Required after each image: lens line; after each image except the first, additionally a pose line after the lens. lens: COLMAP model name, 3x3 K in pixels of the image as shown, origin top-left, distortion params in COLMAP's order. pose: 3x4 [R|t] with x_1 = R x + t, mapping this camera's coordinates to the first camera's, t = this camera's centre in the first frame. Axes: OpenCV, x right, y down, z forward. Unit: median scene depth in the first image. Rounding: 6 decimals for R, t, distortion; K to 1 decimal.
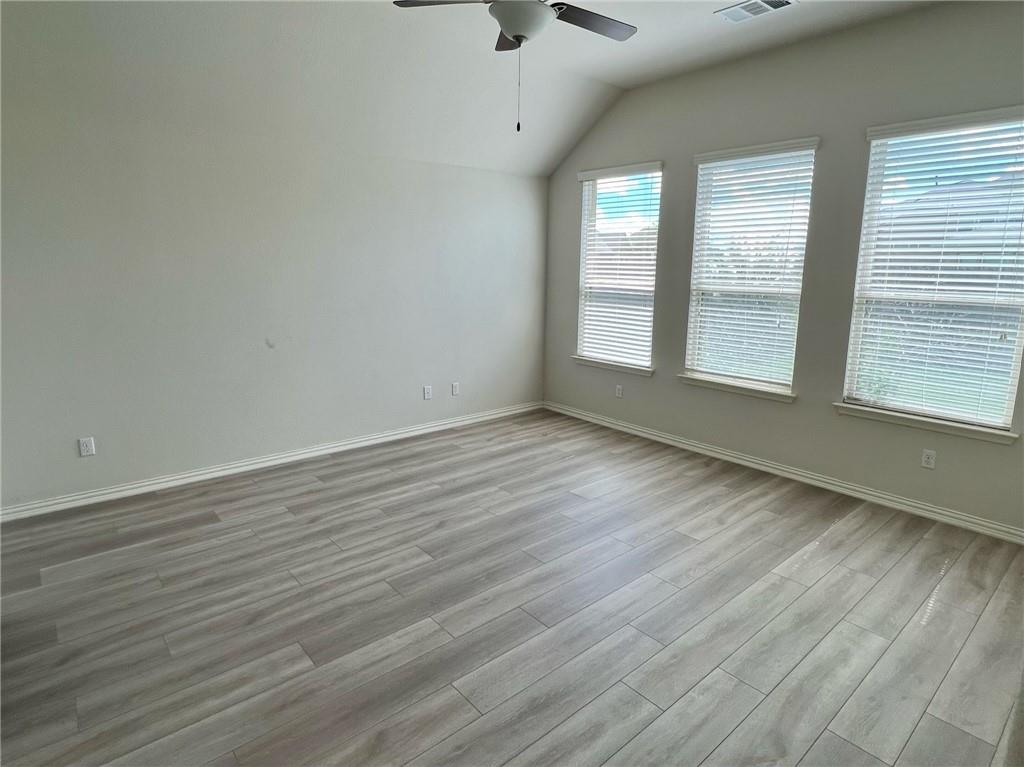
lens RADIAL K [[546.2, 0, 516.5], [0, 546.2, 386.3], [0, 0, 1]] dist [0.004384, -0.000114]
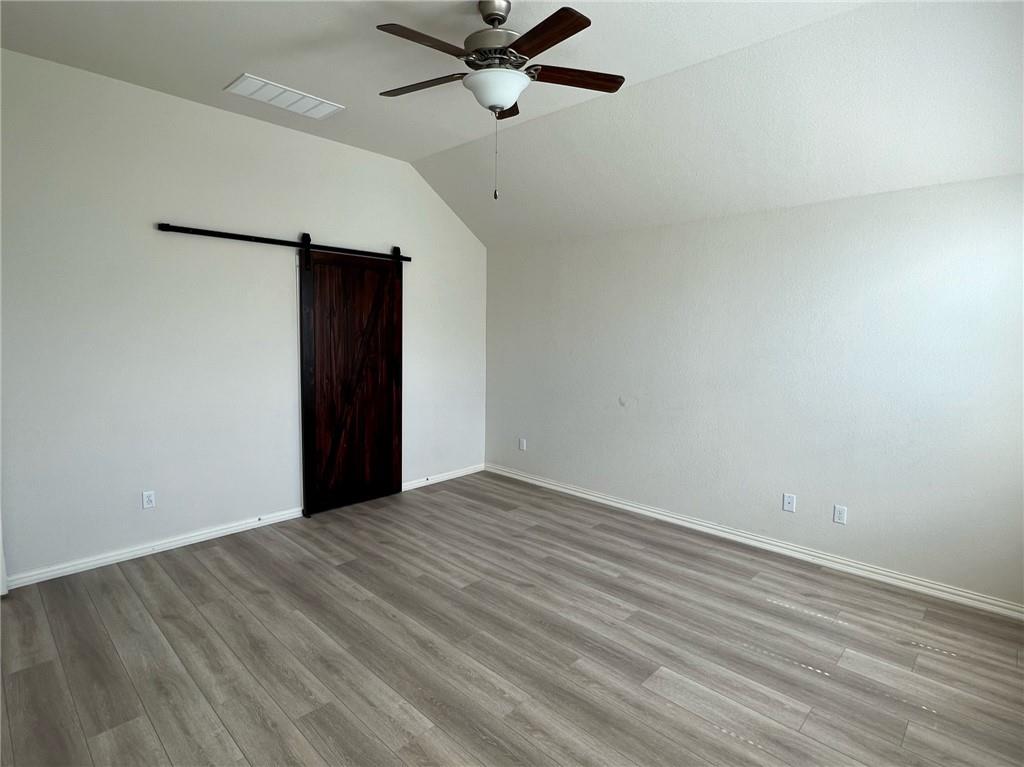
lens RADIAL K [[546.2, 0, 516.3], [0, 546.2, 381.0], [0, 0, 1]] dist [0.004384, -0.000114]
pose [[0.095967, 0.086020, -0.991661, 0.788835], [-0.224483, 0.972463, 0.062631, -0.166633], [0.969741, 0.216600, 0.112634, 0.741047]]
